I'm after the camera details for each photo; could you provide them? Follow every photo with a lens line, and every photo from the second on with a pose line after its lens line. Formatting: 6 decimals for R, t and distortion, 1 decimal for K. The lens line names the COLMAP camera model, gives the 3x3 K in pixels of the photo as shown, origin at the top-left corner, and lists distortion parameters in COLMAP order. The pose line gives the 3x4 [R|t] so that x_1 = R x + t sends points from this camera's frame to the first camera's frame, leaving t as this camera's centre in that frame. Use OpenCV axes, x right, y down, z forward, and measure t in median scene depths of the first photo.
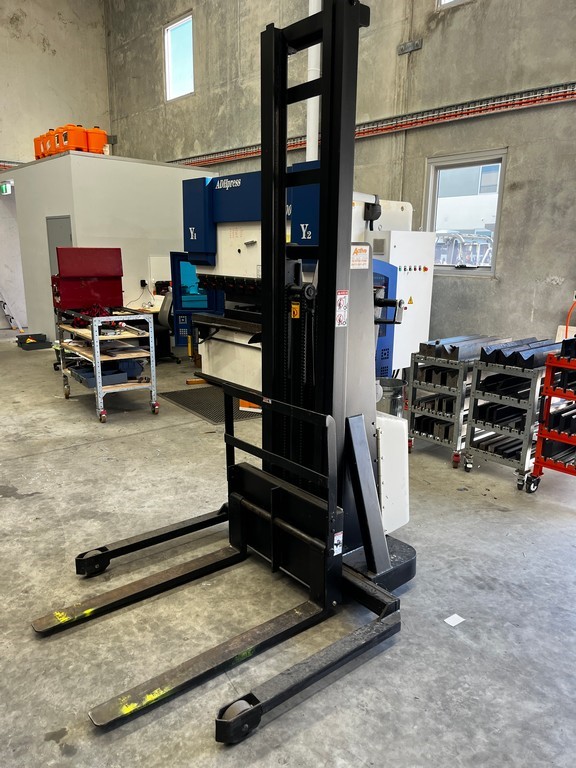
lens RADIAL K [[588.5, 0, 295.8], [0, 588.5, 388.0], [0, 0, 1]] dist [0.069923, -0.102102]
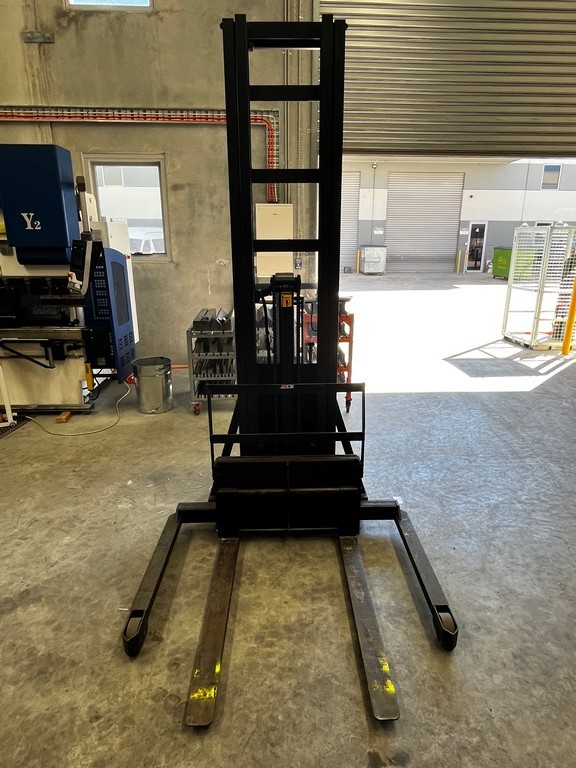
lens RADIAL K [[471.0, 0, 302.1], [0, 471.0, 378.2], [0, 0, 1]] dist [-0.006313, 0.002031]
pose [[0.610929, -0.235840, 0.755741, -0.408337], [0.186482, 0.970606, 0.152144, -0.071422], [-0.769409, 0.047983, 0.636951, 0.260435]]
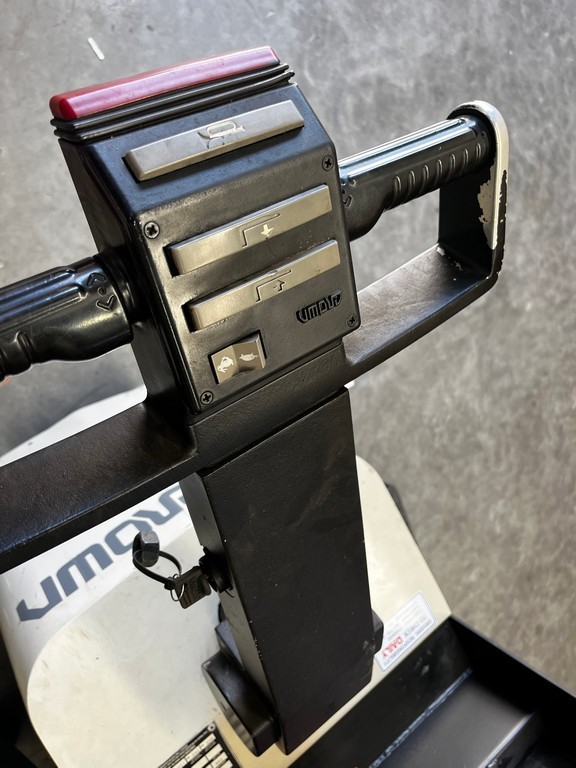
lens RADIAL K [[588.5, 0, 287.6], [0, 588.5, 387.7], [0, 0, 1]] dist [0.069923, -0.102102]
pose [[0.239450, -0.970877, 0.007881, 0.140934], [-0.303985, -0.067259, 0.950300, -0.123661], [-0.922094, -0.229945, -0.311237, 0.754707]]
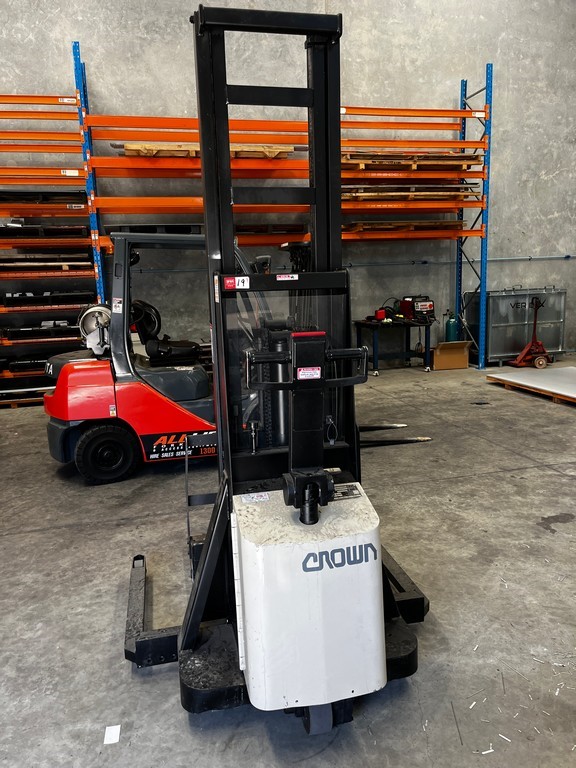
lens RADIAL K [[588.5, 0, 288.0], [0, 588.5, 384.5], [0, 0, 1]] dist [0.069923, -0.102102]
pose [[-0.461739, 0.161459, -0.872197, 0.474068], [-0.176033, 0.947056, 0.268508, -0.193955], [0.869373, 0.277516, -0.408871, 0.847556]]
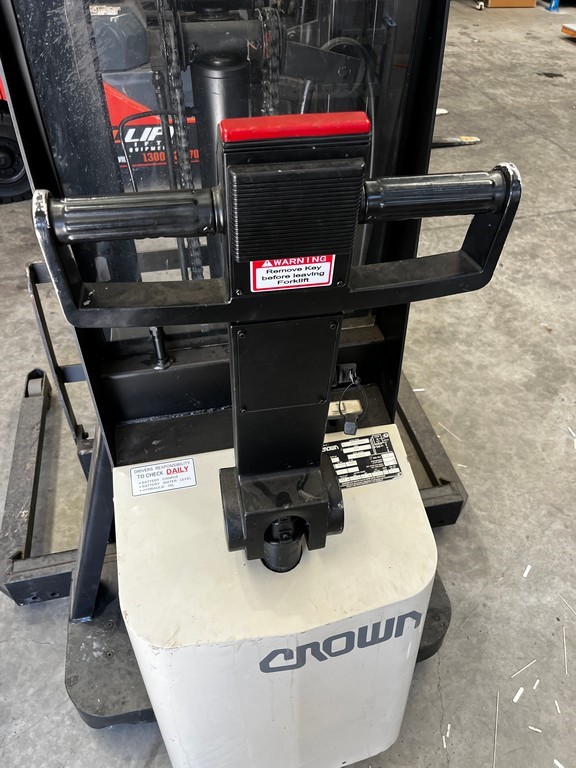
lens RADIAL K [[588.5, 0, 294.9], [0, 588.5, 392.2], [0, 0, 1]] dist [0.069923, -0.102102]
pose [[-0.461946, 0.603272, -0.650130, 0.179703], [-0.220164, 0.632086, 0.742964, -0.161641], [0.859147, 0.486345, -0.159170, 0.712898]]
